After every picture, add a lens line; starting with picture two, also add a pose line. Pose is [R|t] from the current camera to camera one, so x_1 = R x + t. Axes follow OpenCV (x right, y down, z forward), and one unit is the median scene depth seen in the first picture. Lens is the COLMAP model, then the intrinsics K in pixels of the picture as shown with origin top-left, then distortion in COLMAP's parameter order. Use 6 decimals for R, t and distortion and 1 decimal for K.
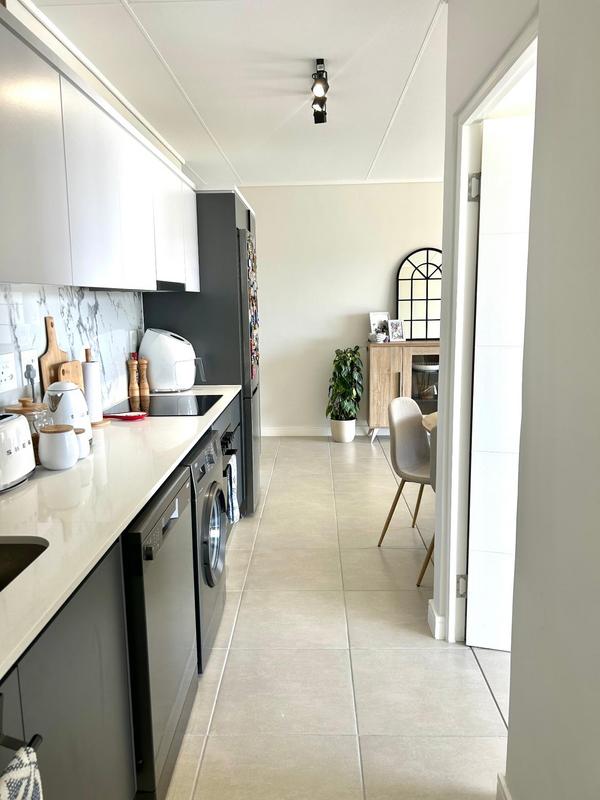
lens RADIAL K [[609.4, 0, 299.6], [0, 609.4, 399.6], [0, 0, 1]] dist [-0.001522, -0.000279]
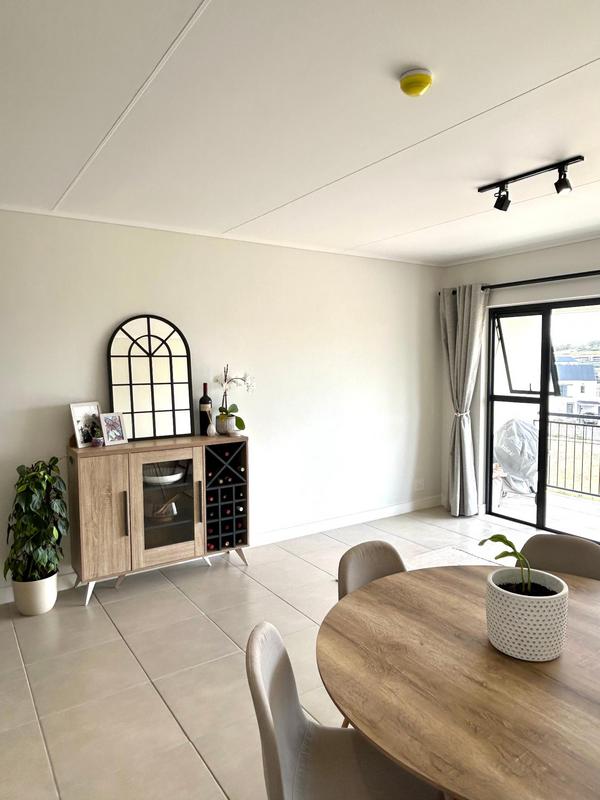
lens RADIAL K [[535.3, 0, 301.4], [0, 535.3, 401.8], [0, 0, 1]] dist [0.002611, -0.006525]
pose [[0.823326, -0.032496, 0.566638, -0.009062], [0.093383, 0.992510, -0.078767, -0.077014], [-0.559834, 0.117765, 0.820193, 0.382363]]
